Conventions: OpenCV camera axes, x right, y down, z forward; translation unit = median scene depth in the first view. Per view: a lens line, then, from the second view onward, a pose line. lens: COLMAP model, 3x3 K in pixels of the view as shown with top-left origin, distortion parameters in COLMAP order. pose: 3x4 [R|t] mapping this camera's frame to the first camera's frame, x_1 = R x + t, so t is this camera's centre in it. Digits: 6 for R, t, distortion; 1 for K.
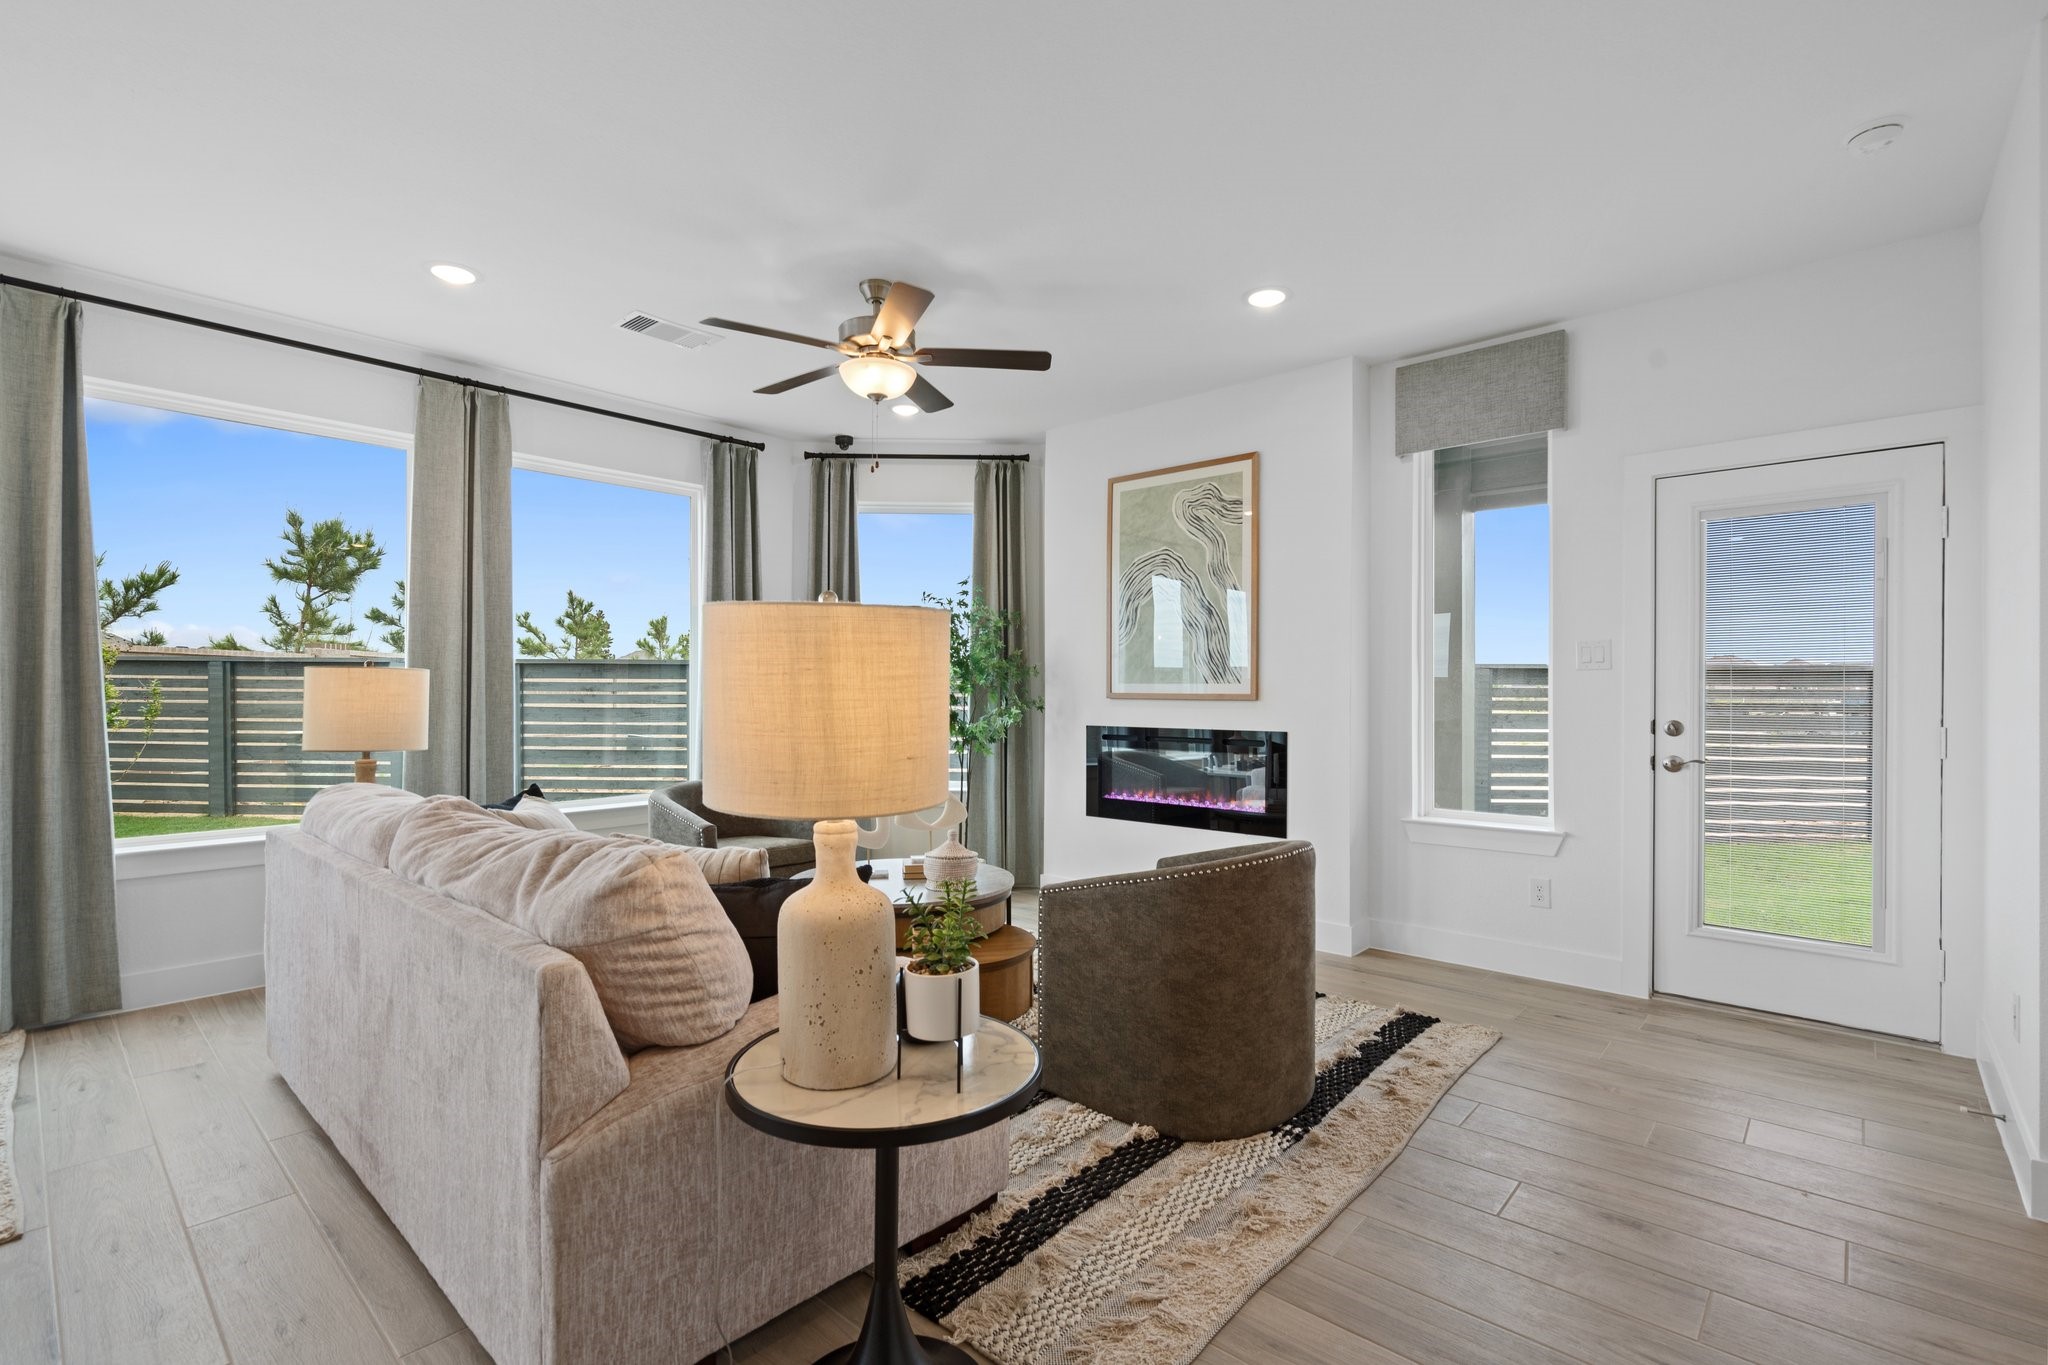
lens RADIAL K [[932.1, 0, 1029.5], [0, 932.1, 693.5], [0, 0, 1]] dist [-0.001150, 0.000508]
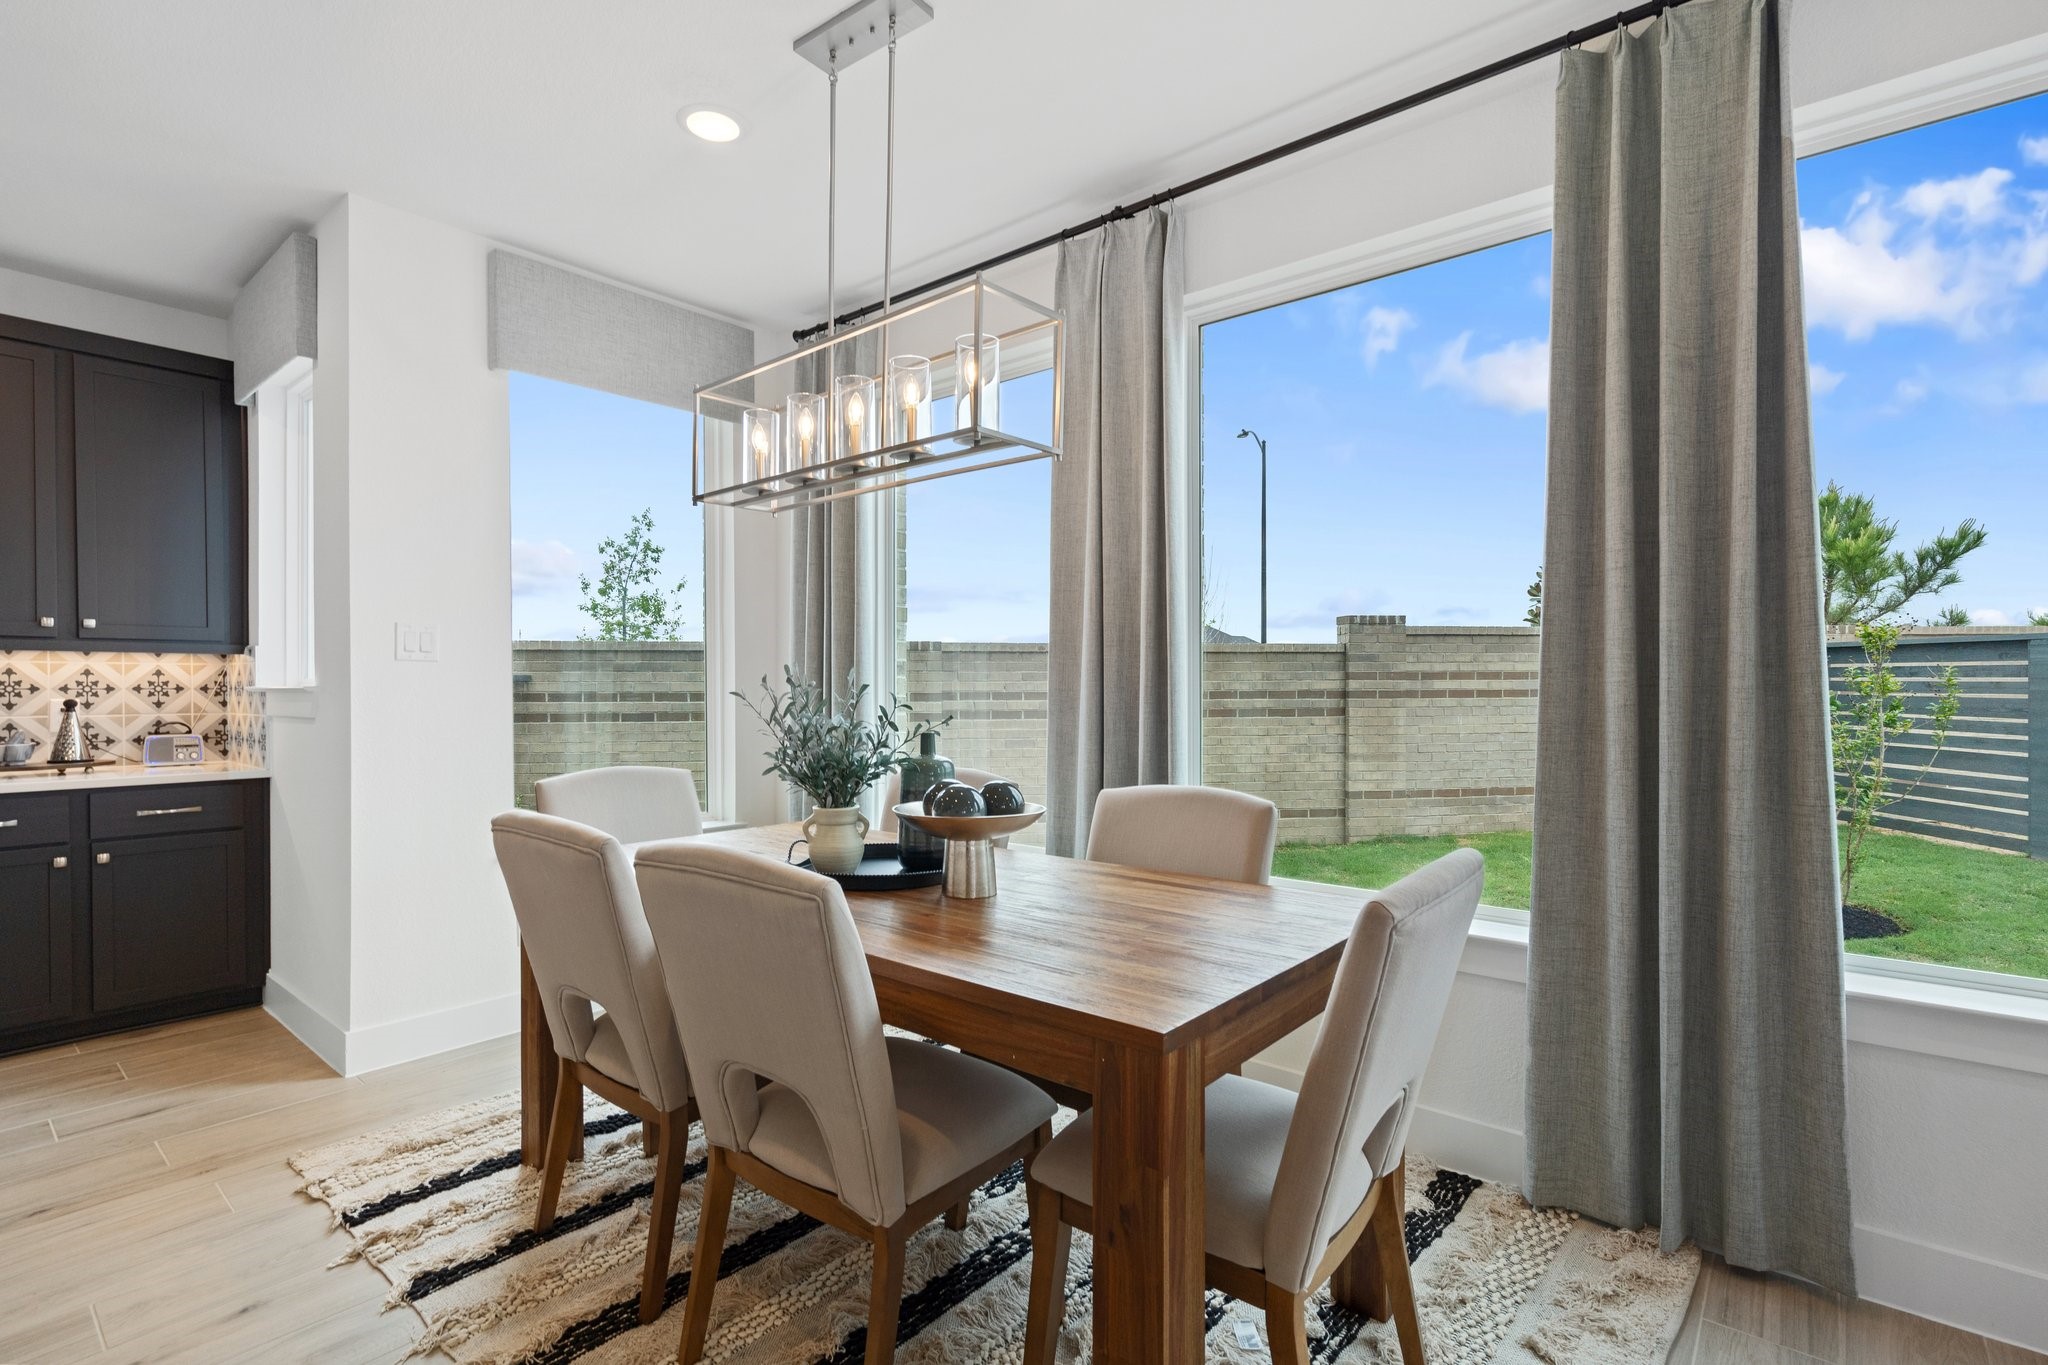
lens RADIAL K [[932.1, 0, 1035.6], [0, 932.1, 692.0], [0, 0, 1]] dist [-0.001150, 0.000508]
pose [[0.034162, 0.006228, -0.999397, -0.156601], [0.001653, 0.999979, 0.006288, -0.000213], [0.999415, -0.001867, 0.034151, 0.173687]]
